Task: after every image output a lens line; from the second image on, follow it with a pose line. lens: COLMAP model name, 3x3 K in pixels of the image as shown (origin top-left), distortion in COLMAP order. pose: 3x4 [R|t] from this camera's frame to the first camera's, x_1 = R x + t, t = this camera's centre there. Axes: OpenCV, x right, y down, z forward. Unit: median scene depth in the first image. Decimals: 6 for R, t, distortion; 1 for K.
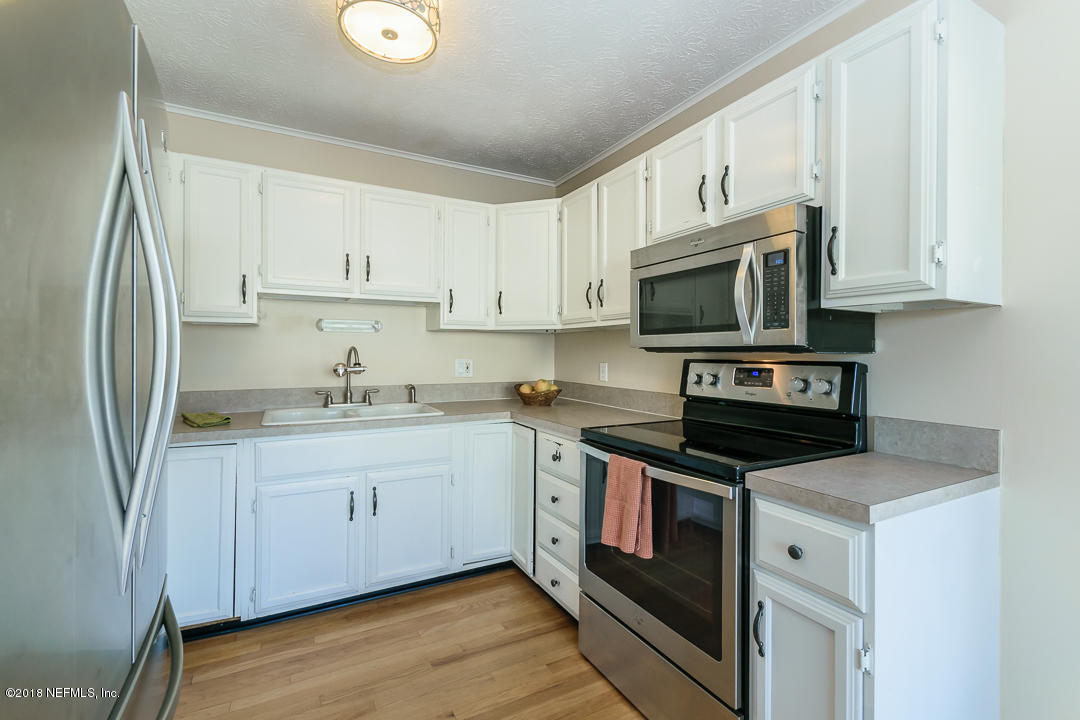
lens RADIAL K [[483.5, 0, 537.5], [0, 483.5, 357.0], [0, 0, 1]] dist [0.001875, 0.000225]
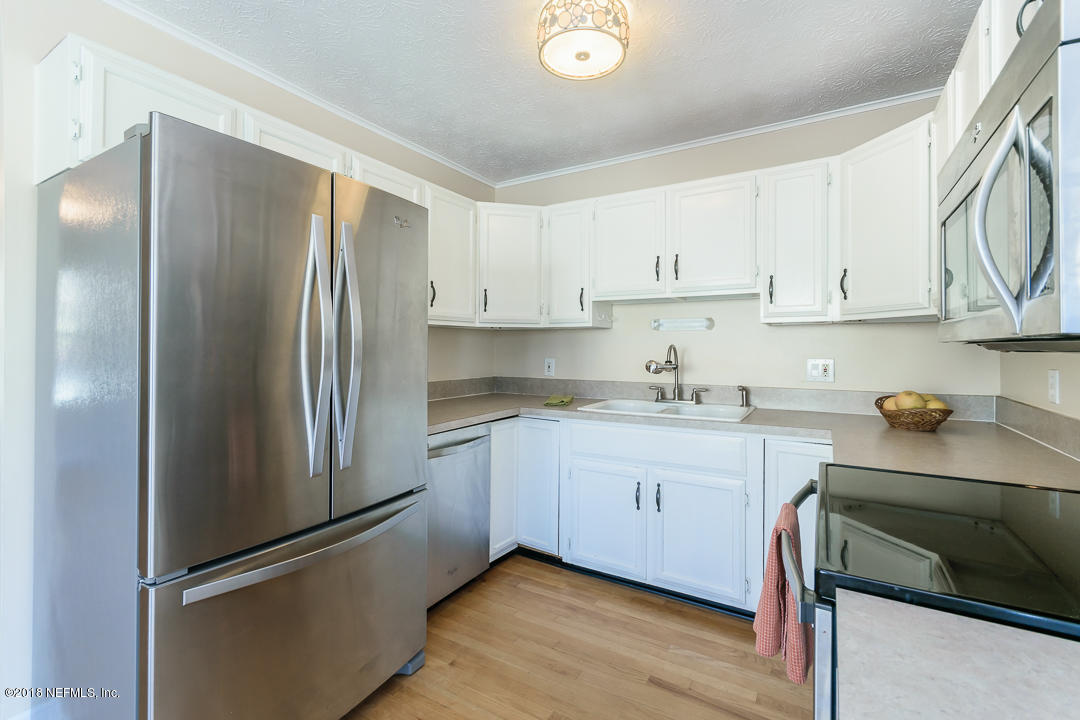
lens RADIAL K [[483.5, 0, 535.8], [0, 483.5, 348.8], [0, 0, 1]] dist [0.001875, 0.000225]
pose [[0.494878, -0.002850, -0.868958, 0.412715], [-0.013710, 0.999845, -0.011087, 0.002977], [0.868855, 0.017400, 0.494762, 0.270956]]
